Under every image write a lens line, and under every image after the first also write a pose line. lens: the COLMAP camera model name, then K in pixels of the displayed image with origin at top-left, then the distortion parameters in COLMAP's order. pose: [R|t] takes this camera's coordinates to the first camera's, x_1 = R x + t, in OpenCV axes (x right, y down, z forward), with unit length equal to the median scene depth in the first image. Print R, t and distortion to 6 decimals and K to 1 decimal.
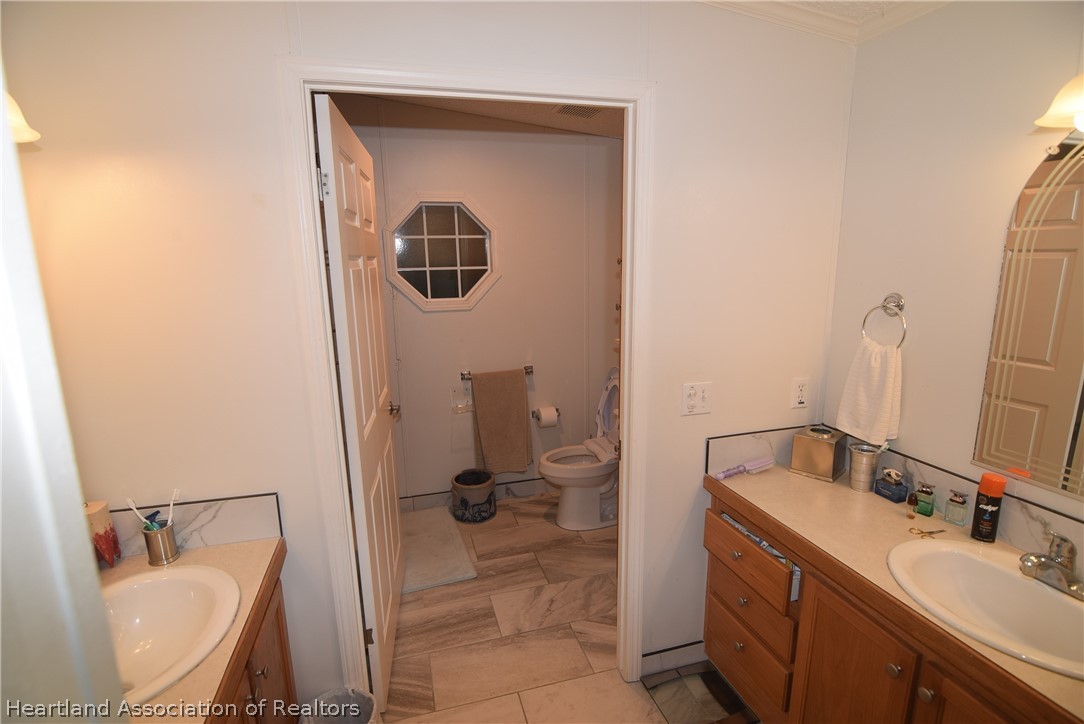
lens RADIAL K [[527.8, 0, 536.7], [0, 527.8, 365.3], [0, 0, 1]] dist [-0.001211, -0.001216]
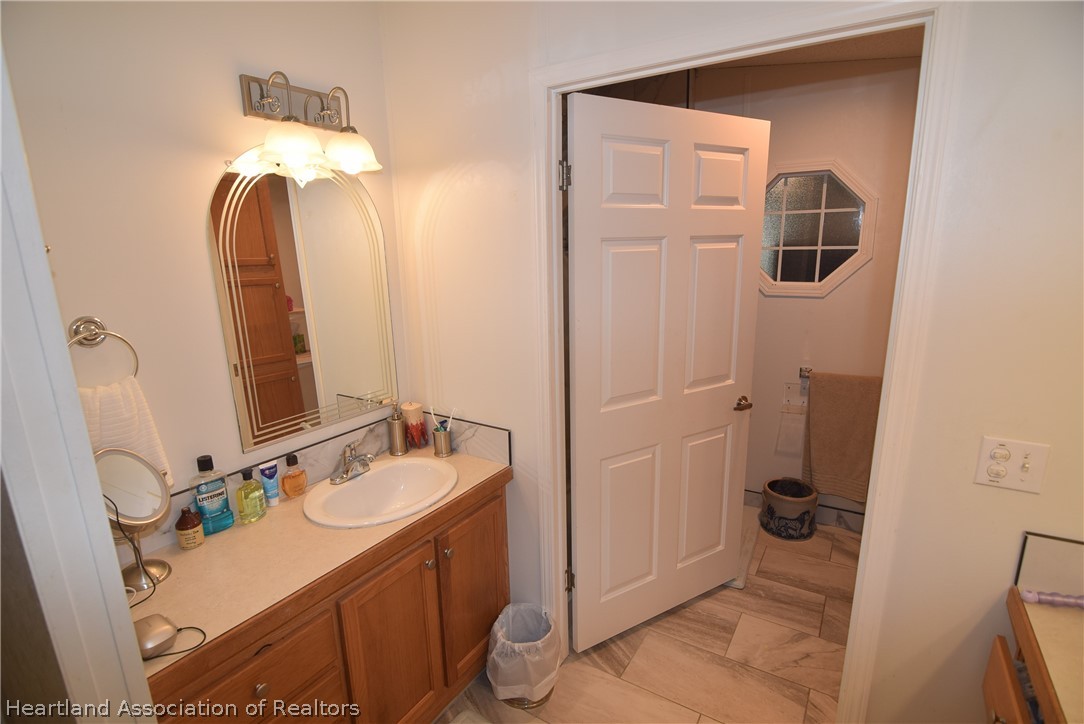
lens RADIAL K [[525.6, 0, 537.6], [0, 525.6, 369.3], [0, 0, 1]] dist [-0.006780, -0.009181]
pose [[0.673913, 0.176633, -0.717385, 0.237020], [-0.138937, 0.983975, 0.111755, -0.027051], [0.725629, 0.024358, 0.687655, 0.110204]]
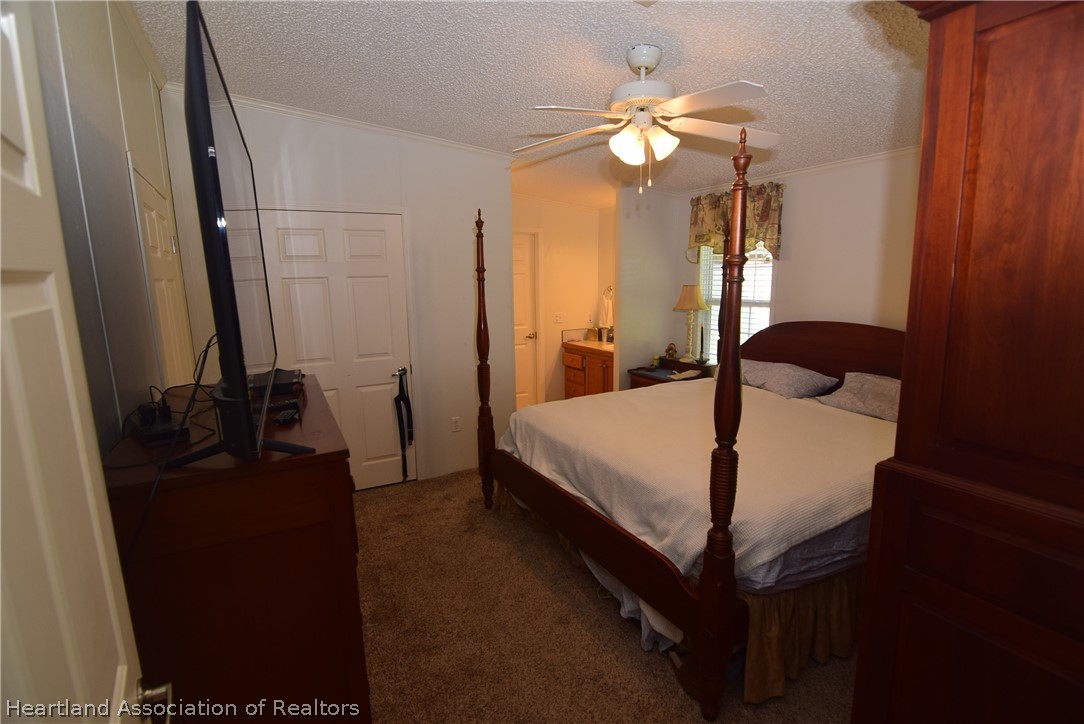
lens RADIAL K [[525.6, 0, 537.6], [0, 525.6, 369.3], [0, 0, 1]] dist [-0.006780, -0.009181]
pose [[0.976047, -0.039638, 0.213919, -0.373604], [0.044414, 0.998859, -0.017561, 0.300303], [-0.212979, 0.026641, 0.976694, -1.503282]]
